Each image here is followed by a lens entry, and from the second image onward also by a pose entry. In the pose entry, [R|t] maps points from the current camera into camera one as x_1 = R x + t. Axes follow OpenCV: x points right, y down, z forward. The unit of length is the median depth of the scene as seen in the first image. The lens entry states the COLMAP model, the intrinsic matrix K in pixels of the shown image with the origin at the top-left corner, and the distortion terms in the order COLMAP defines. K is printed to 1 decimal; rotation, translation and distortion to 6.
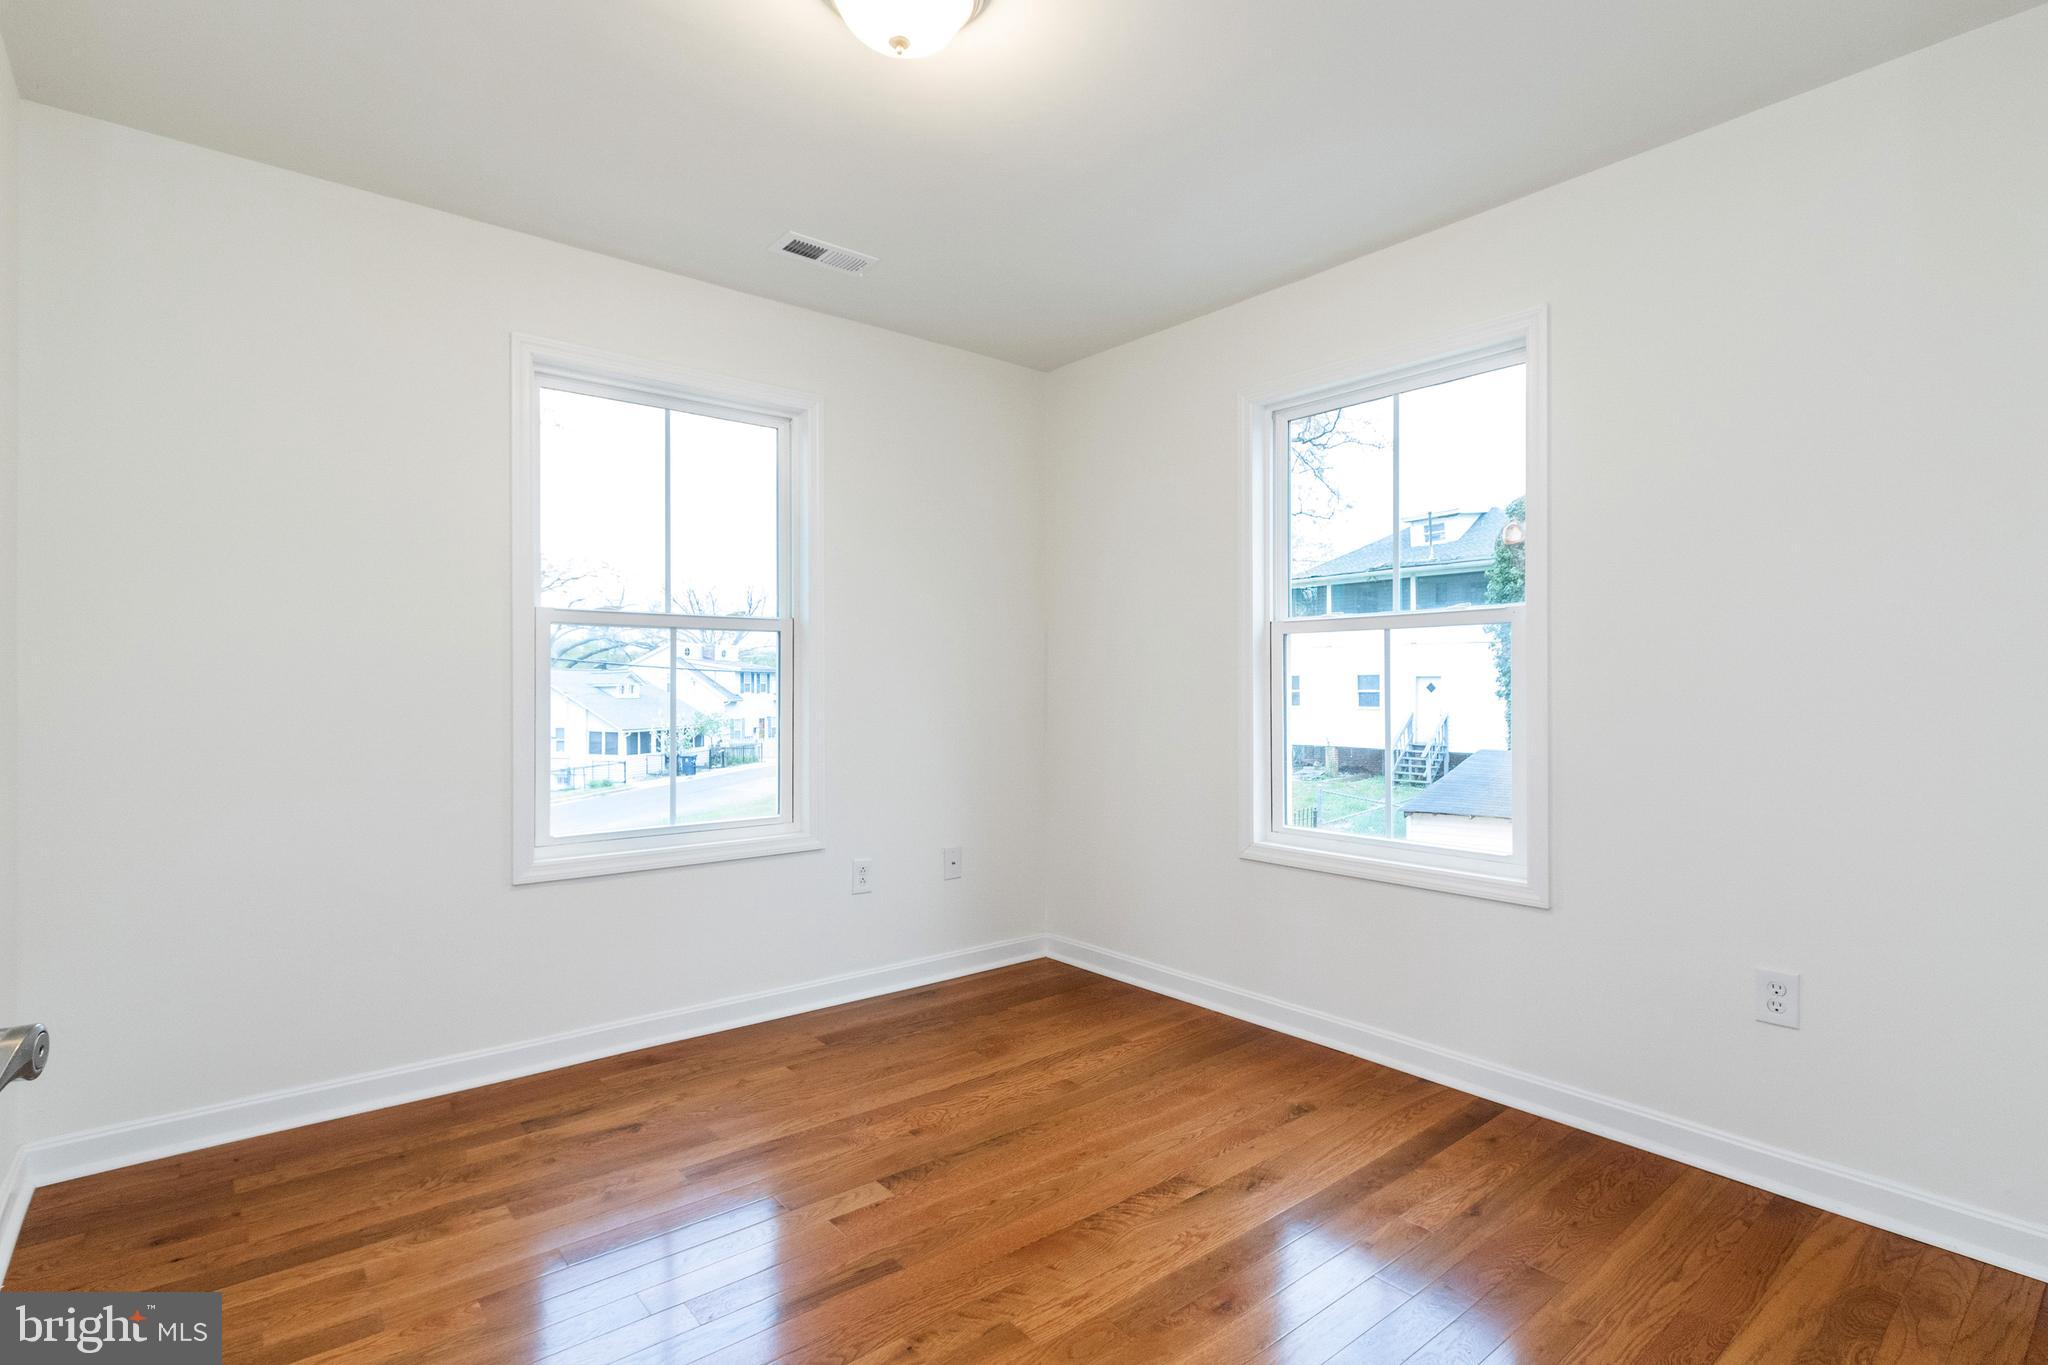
lens RADIAL K [[977.2, 0, 1010.7], [0, 977.2, 665.3], [0, 0, 1]] dist [0.001281, 0.001295]
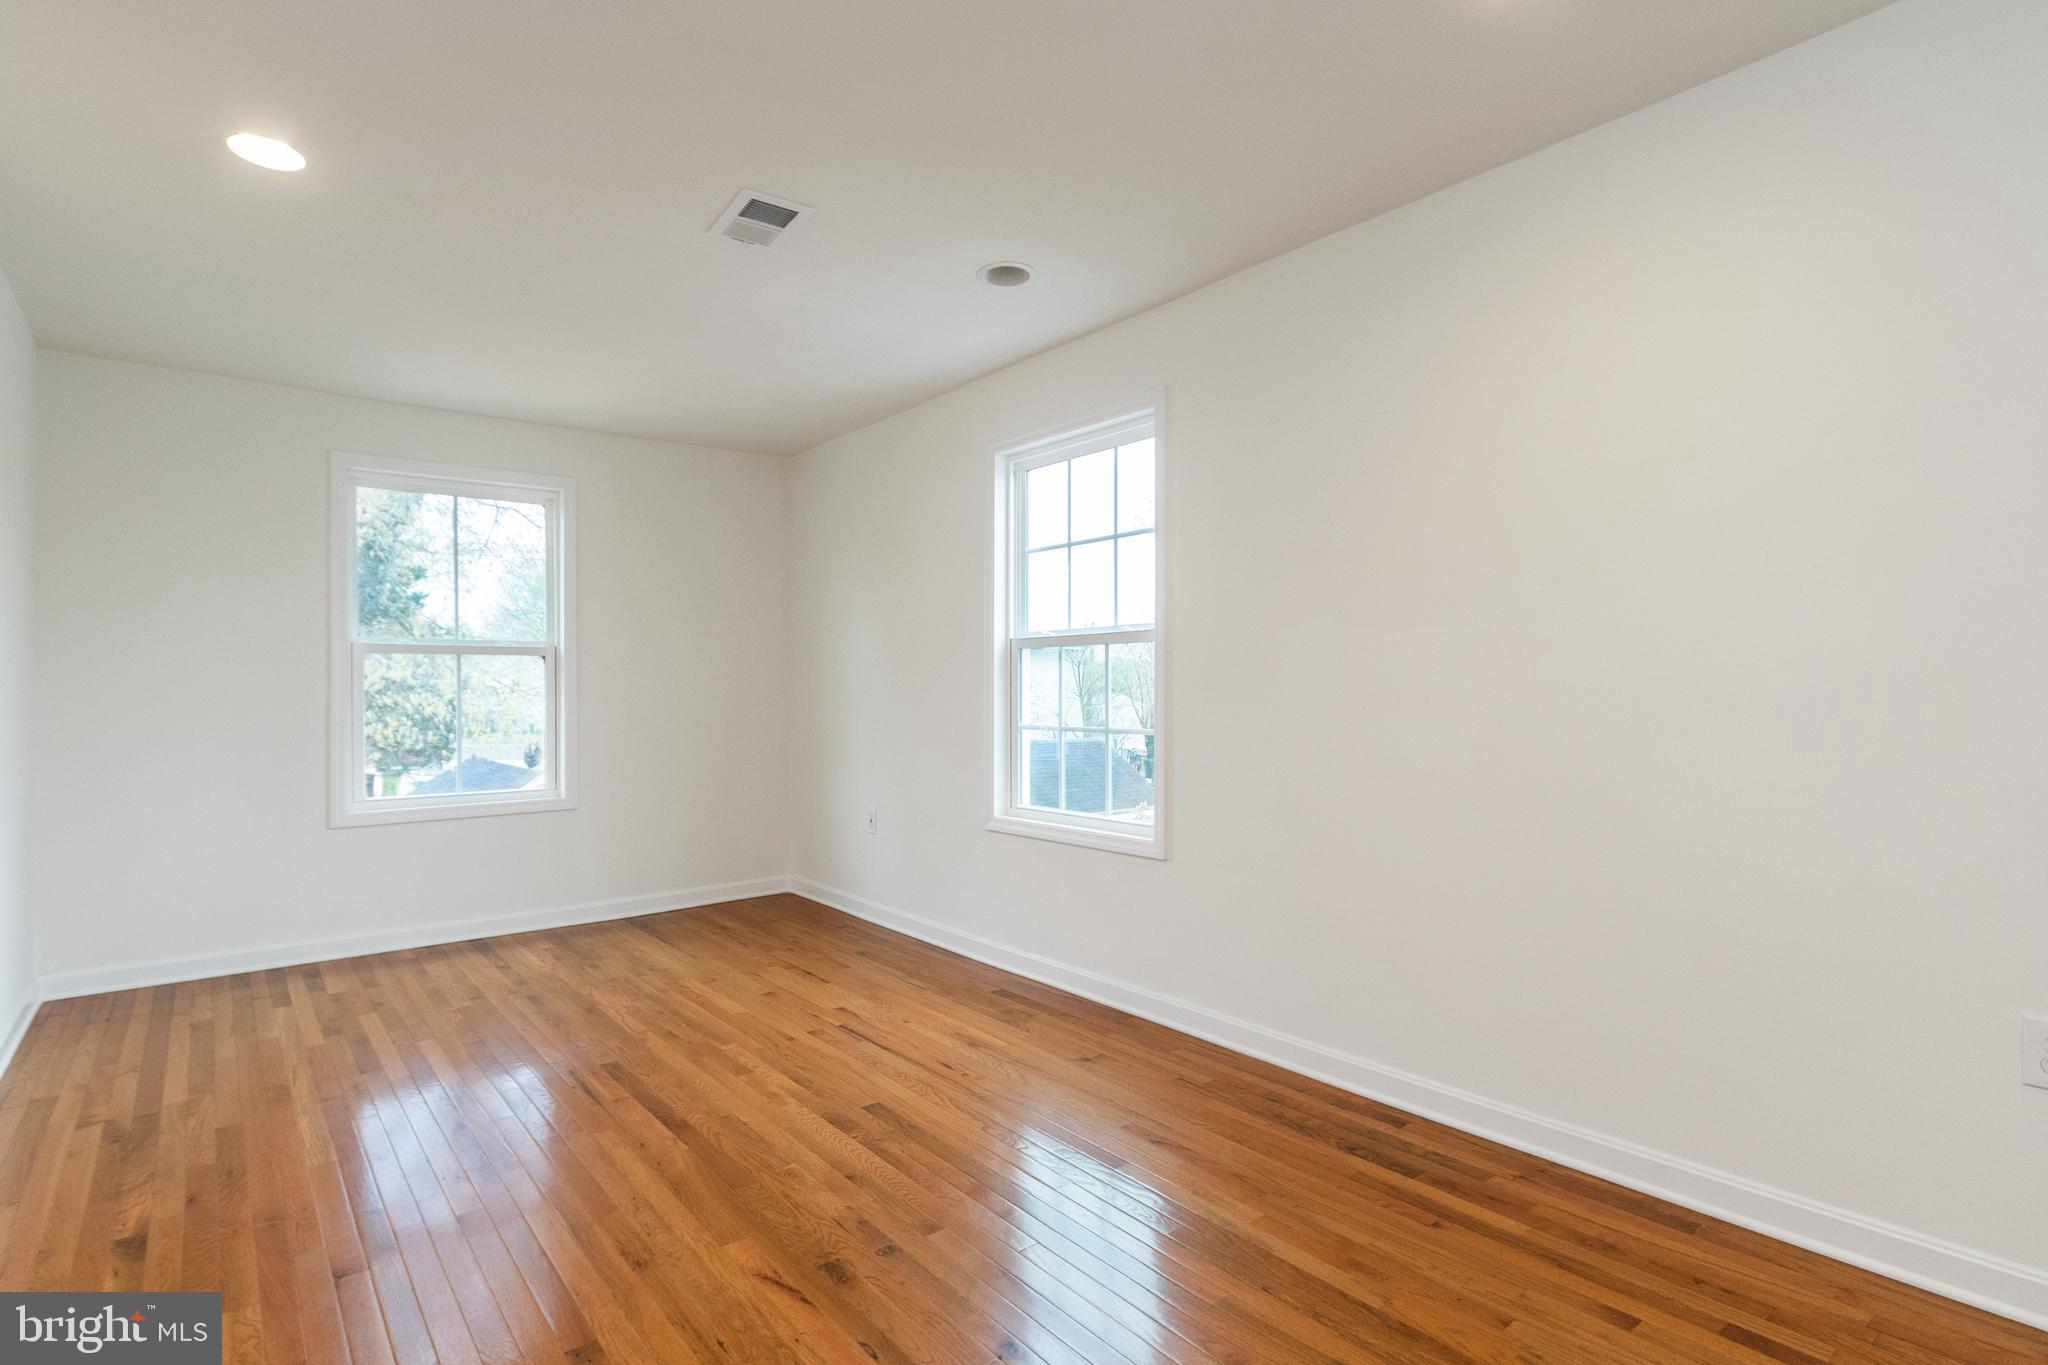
lens RADIAL K [[977.2, 0, 1014.0], [0, 977.2, 683.8], [0, 0, 1]] dist [0.001281, 0.001295]
pose [[0.999932, 0.009124, -0.007231, 0.322481], [-0.009075, 0.999936, 0.006824, 0.001656], [0.007292, -0.006758, 0.999951, -0.297548]]
